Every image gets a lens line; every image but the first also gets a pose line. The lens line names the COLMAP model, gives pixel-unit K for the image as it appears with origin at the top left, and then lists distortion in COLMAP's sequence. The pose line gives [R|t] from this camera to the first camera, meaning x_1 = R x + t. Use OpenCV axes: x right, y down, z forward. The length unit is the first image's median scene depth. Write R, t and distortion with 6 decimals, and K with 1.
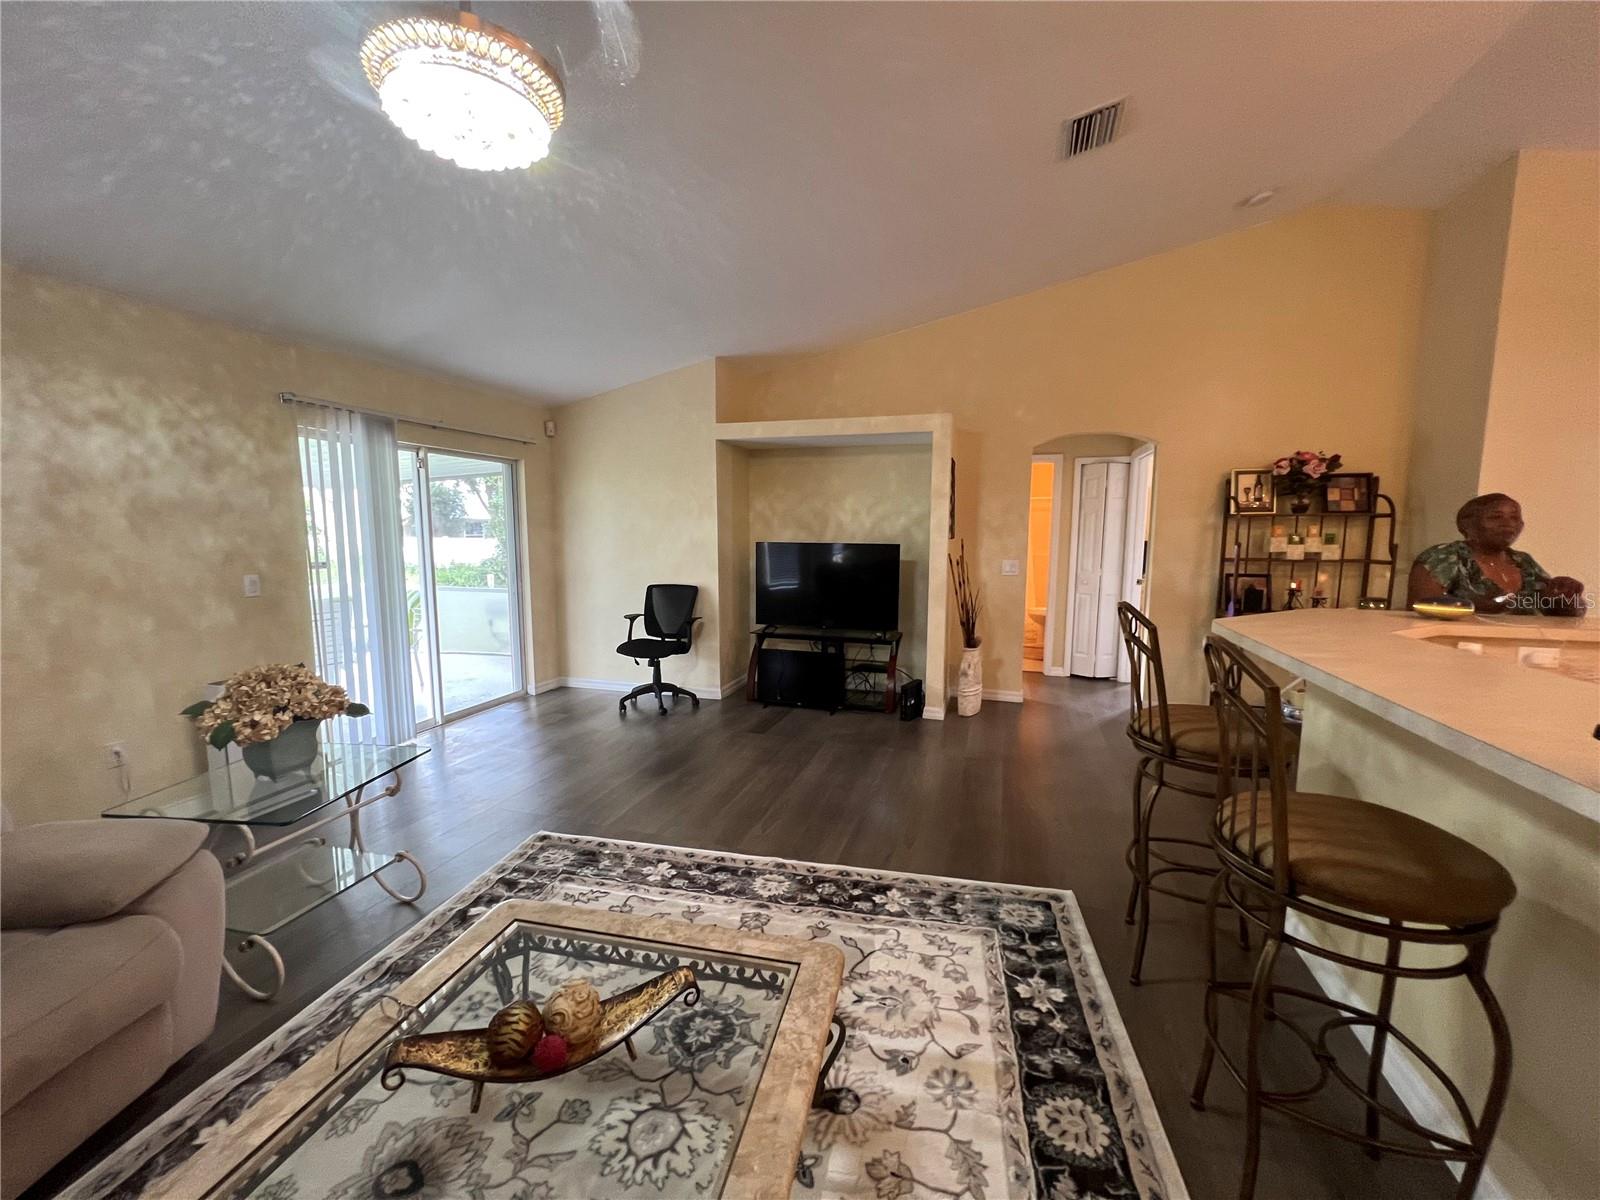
lens RADIAL K [[642.1, 0, 798.9], [0, 642.1, 604.5], [0, 0, 1]] dist [-0.001220, 0.000070]
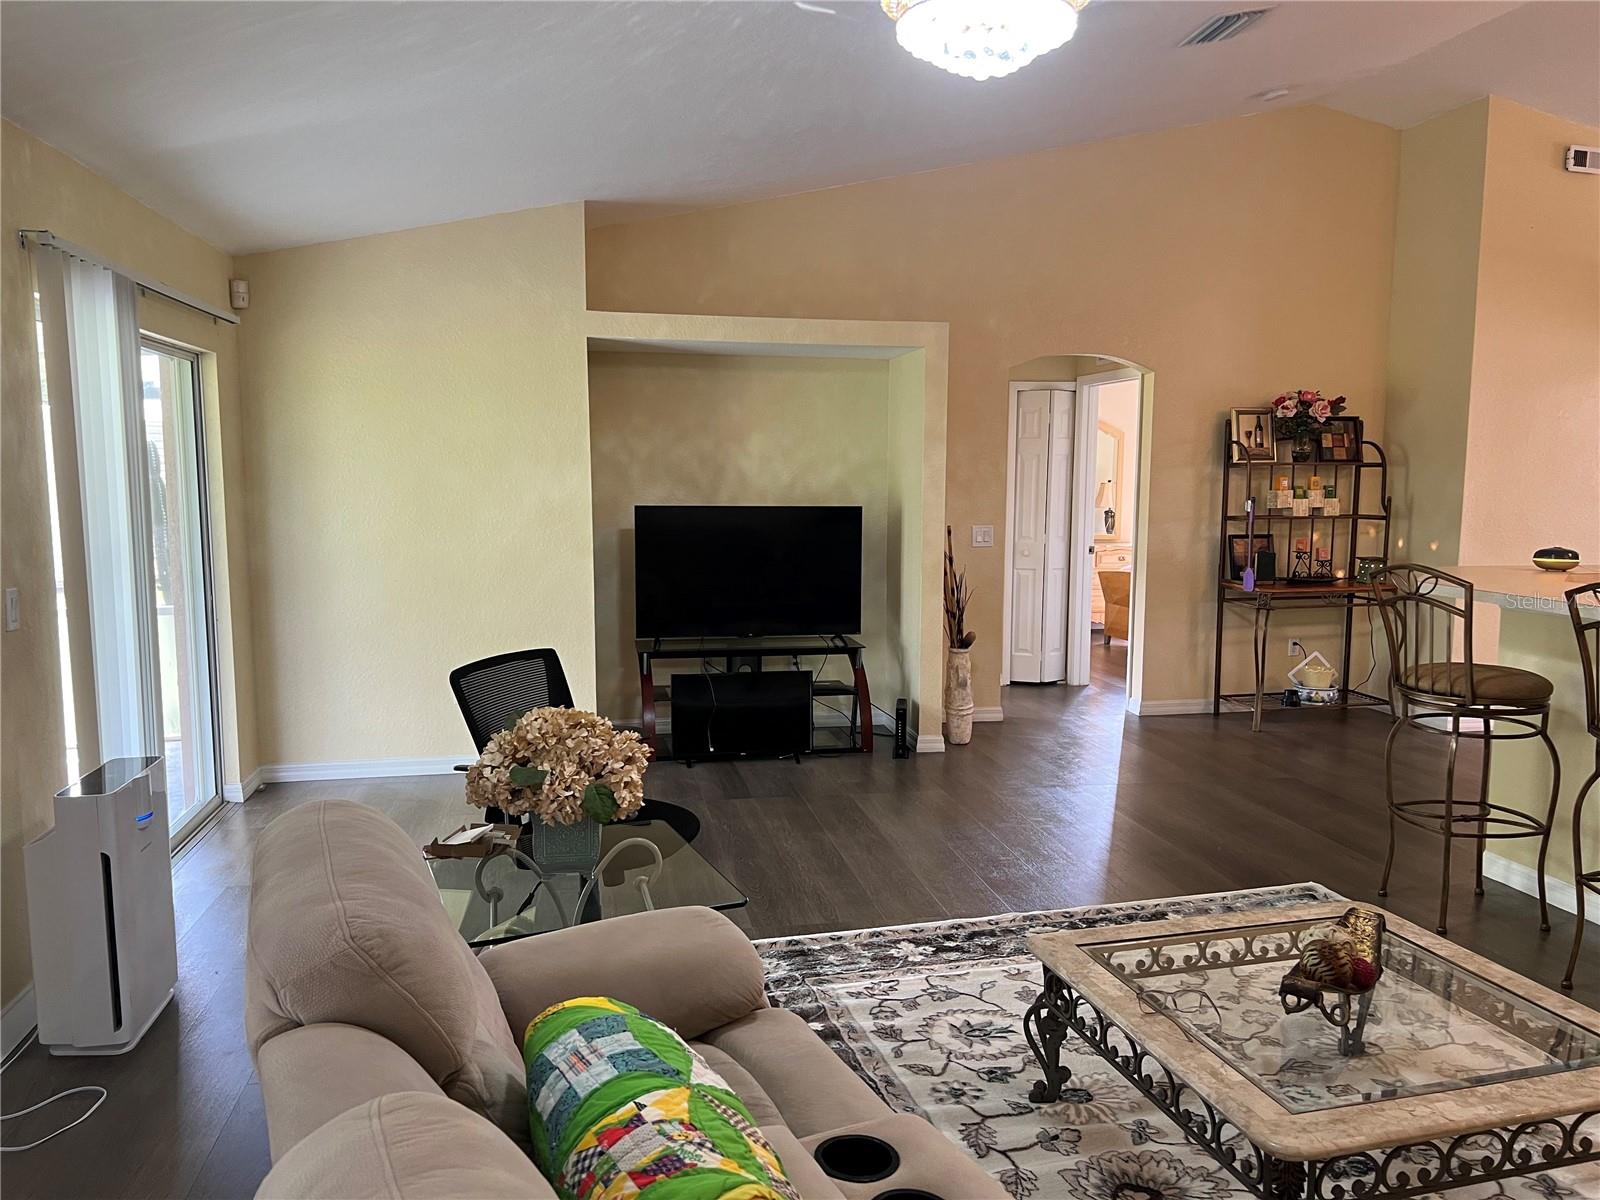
lens RADIAL K [[1192.0, 0, 801.0], [0, 1192.0, 621.5], [0, 0, 1]] dist [0.073424, -0.087821]
pose [[0.882696, -0.061282, 0.465931, -0.576335], [0.055718, 0.998115, 0.025721, -0.008595], [-0.466629, 0.003256, 0.884447, -0.111235]]
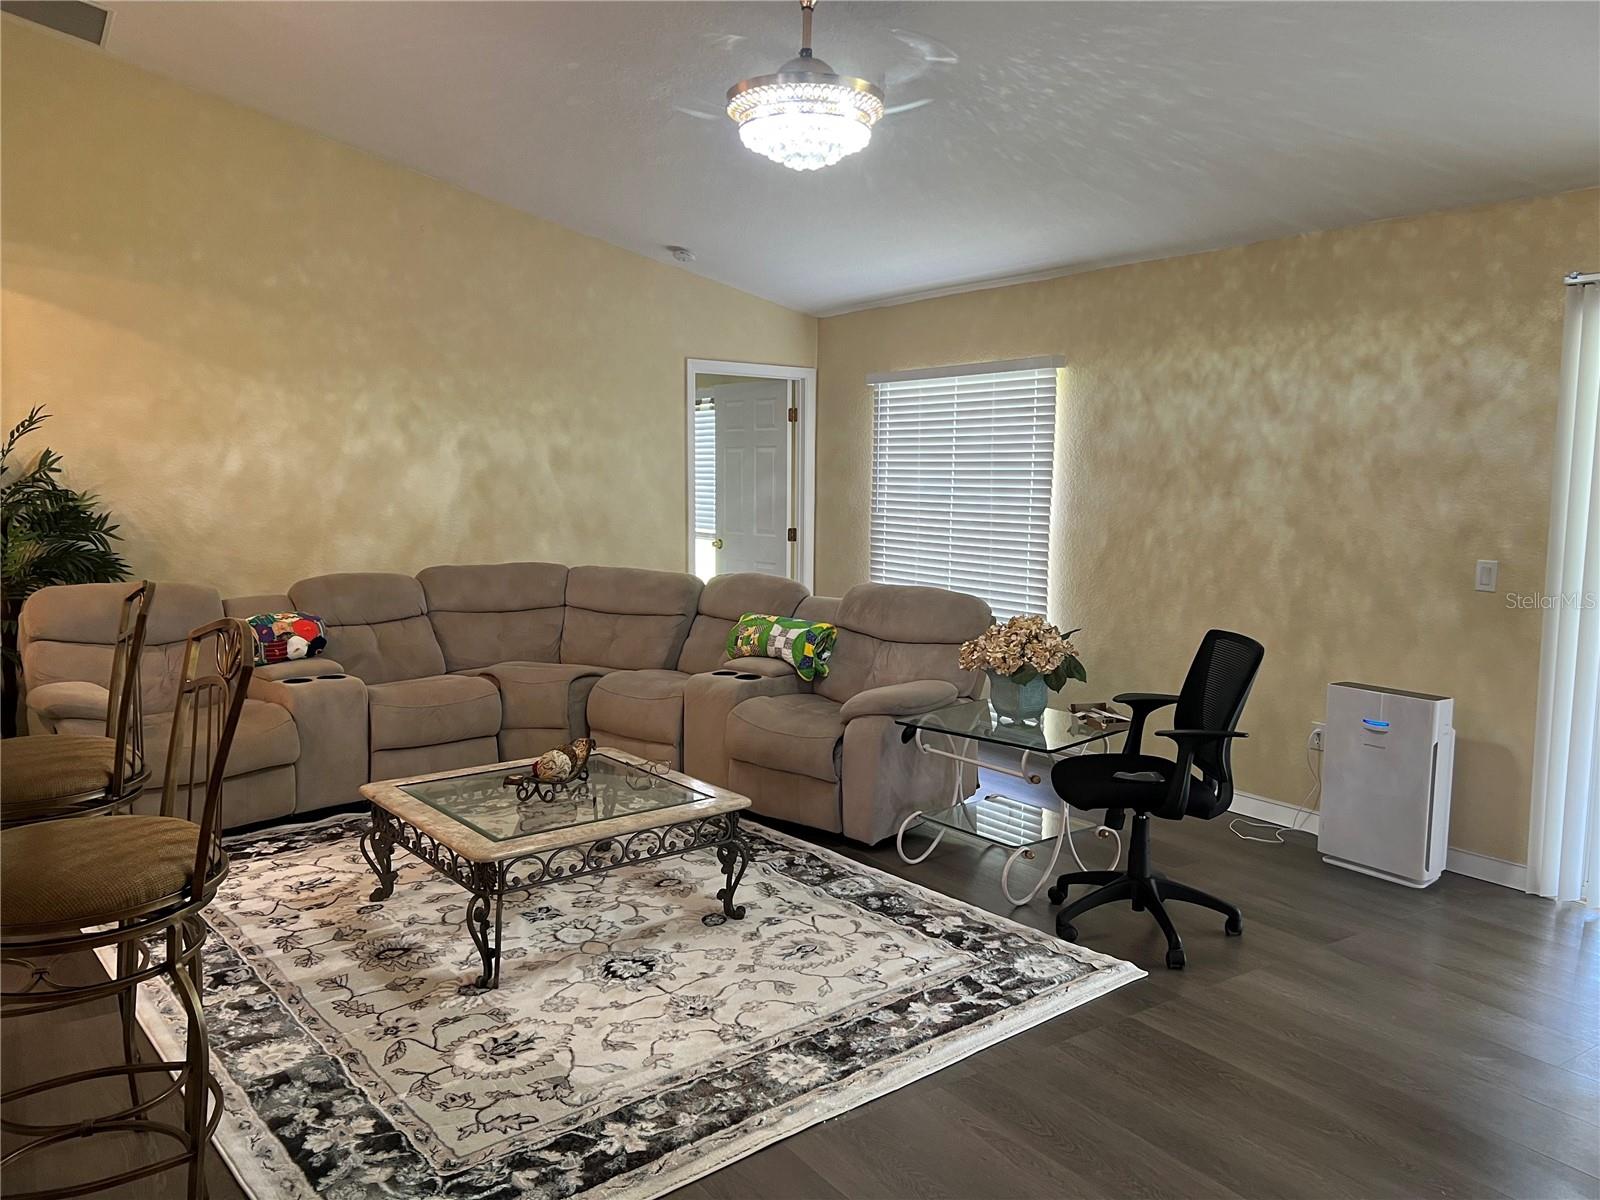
lens RADIAL K [[1202.0, 0, 807.4], [0, 1202.0, 601.3], [0, 0, 1]] dist [0.074618, -0.092008]
pose [[-0.613883, 0.074751, -0.785850, 0.478841], [-0.100714, 0.979955, 0.171889, -0.117563], [0.782946, 0.184665, -0.594049, 0.931528]]
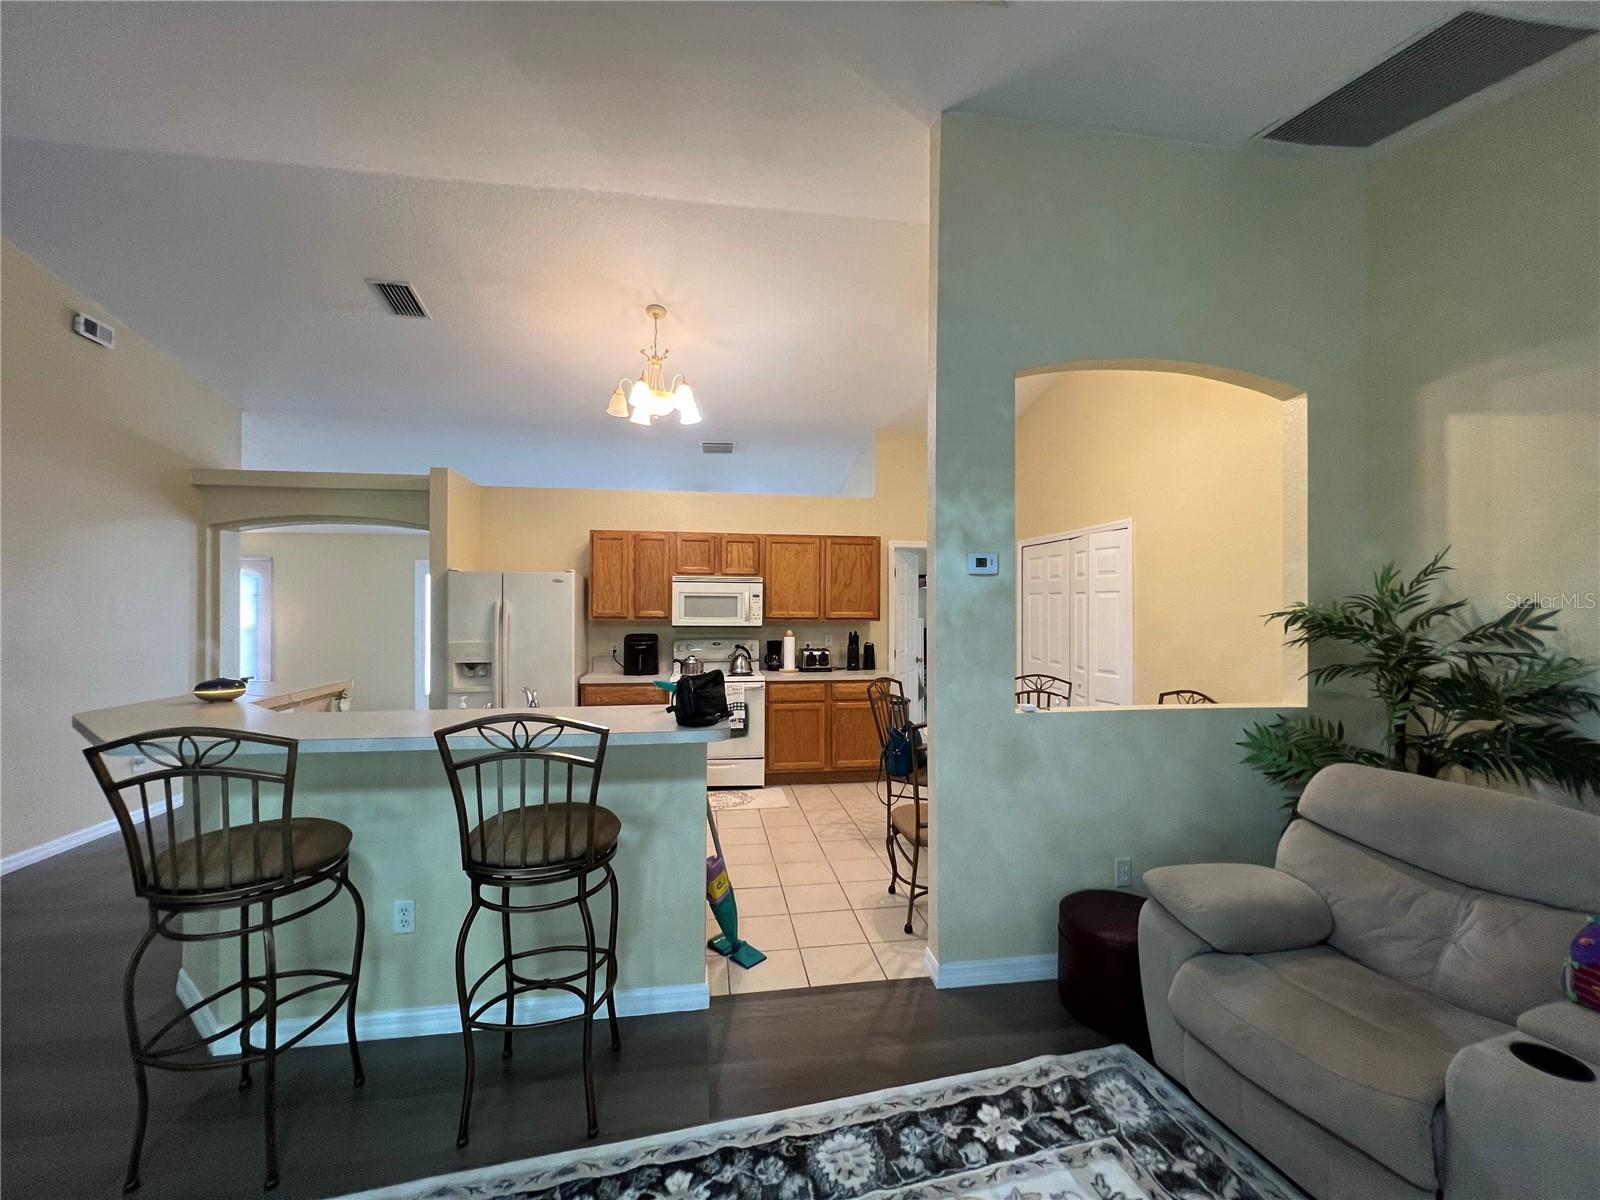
lens RADIAL K [[642.1, 0, 798.9], [0, 642.1, 604.5], [0, 0, 1]] dist [-0.001220, 0.000070]
pose [[-0.438715, -0.002591, 0.898622, -0.229713], [0.094487, 0.994320, 0.048996, -0.055235], [-0.893645, 0.106404, -0.435978, 0.307168]]
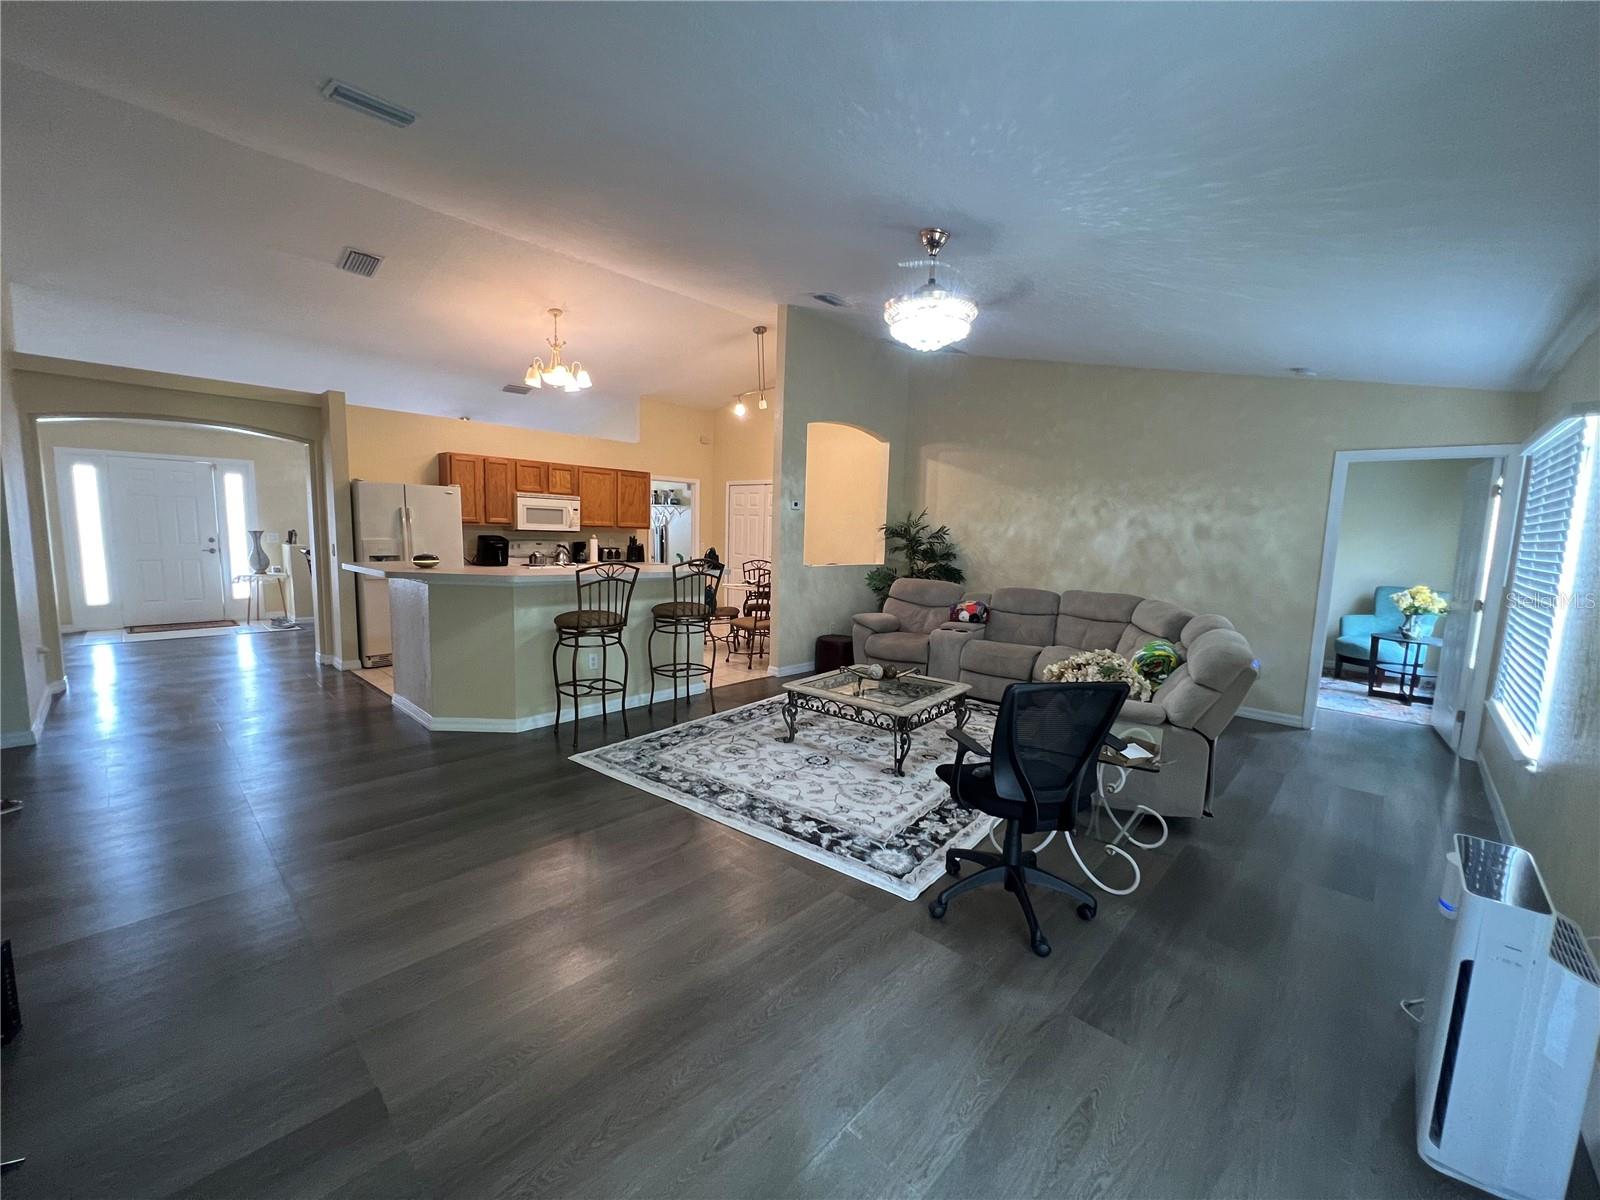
lens RADIAL K [[640.6, 0, 800.7], [0, 640.6, 604.3], [0, 0, 1]] dist [-0.000454, -0.000140]
pose [[-0.900132, -0.082635, 0.427707, -0.405213], [0.014144, 0.975781, 0.218291, -0.140087], [-0.435387, 0.202540, -0.877163, 1.161059]]
